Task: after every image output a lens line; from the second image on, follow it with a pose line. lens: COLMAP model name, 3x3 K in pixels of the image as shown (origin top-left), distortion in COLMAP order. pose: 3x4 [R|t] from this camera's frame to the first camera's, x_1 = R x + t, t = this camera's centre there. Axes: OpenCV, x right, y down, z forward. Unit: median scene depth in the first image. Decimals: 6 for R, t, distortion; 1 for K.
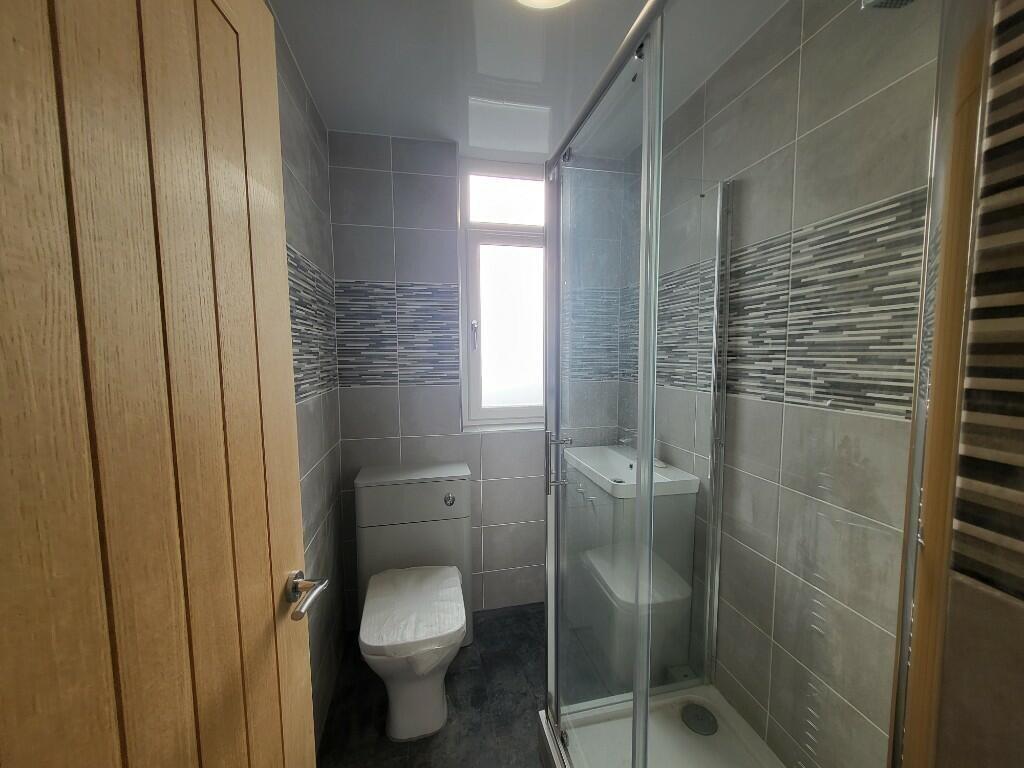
lens RADIAL K [[402.7, 0, 515.5], [0, 402.7, 388.0], [0, 0, 1]] dist [0.001089, -0.000242]
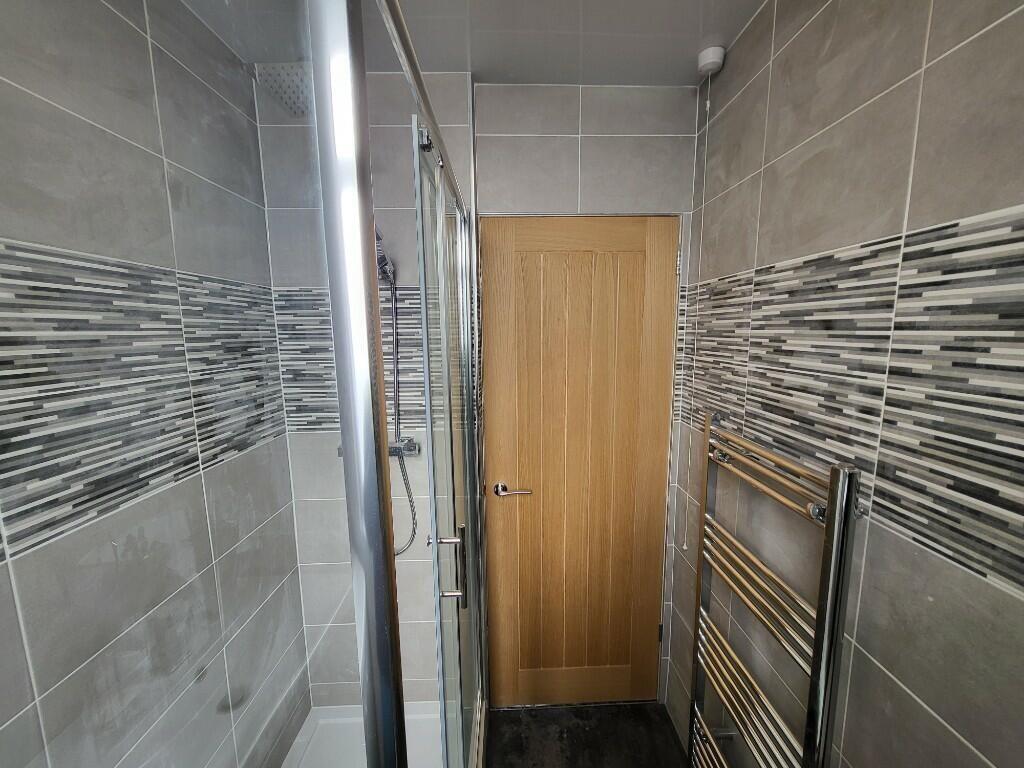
lens RADIAL K [[402.7, 0, 515.5], [0, 402.7, 388.0], [0, 0, 1]] dist [0.001089, -0.000242]
pose [[-0.980113, -0.012077, 0.198071, -0.089860], [0.033304, 0.973978, 0.224184, -0.289962], [-0.195624, 0.226322, -0.954206, 1.382931]]
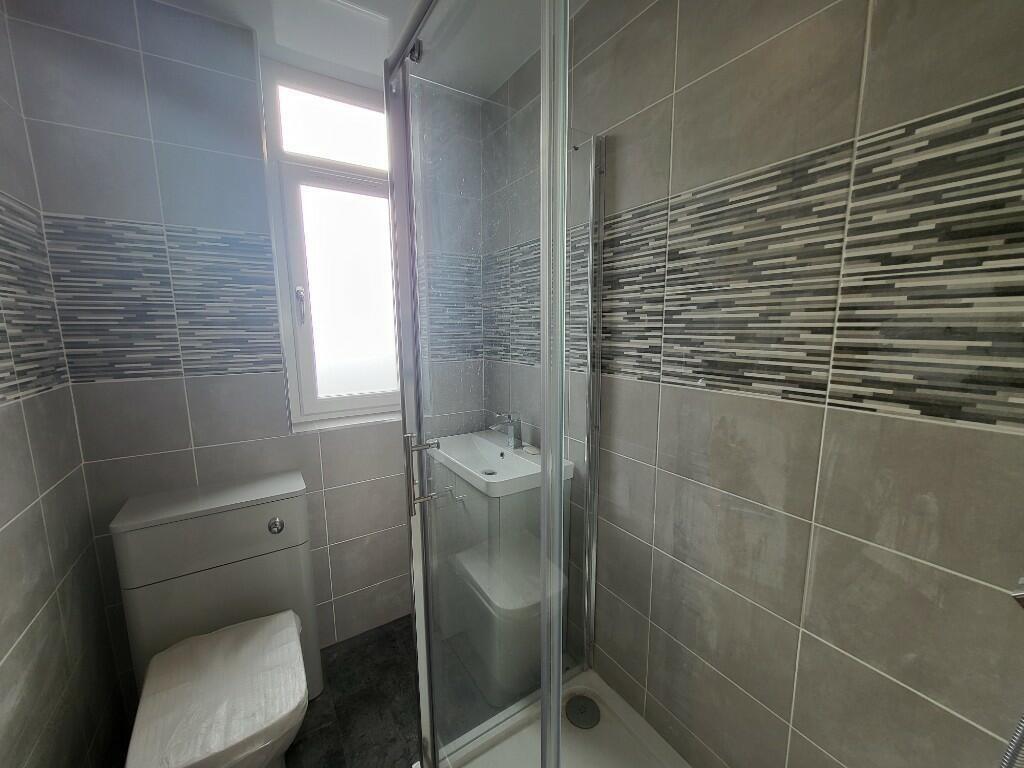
lens RADIAL K [[402.7, 0, 515.5], [0, 402.7, 388.0], [0, 0, 1]] dist [0.001089, -0.000242]
pose [[0.937692, -0.053115, 0.343383, 0.016913], [0.030746, 0.997054, 0.070268, -0.030019], [-0.346103, -0.055333, 0.936563, 0.236652]]
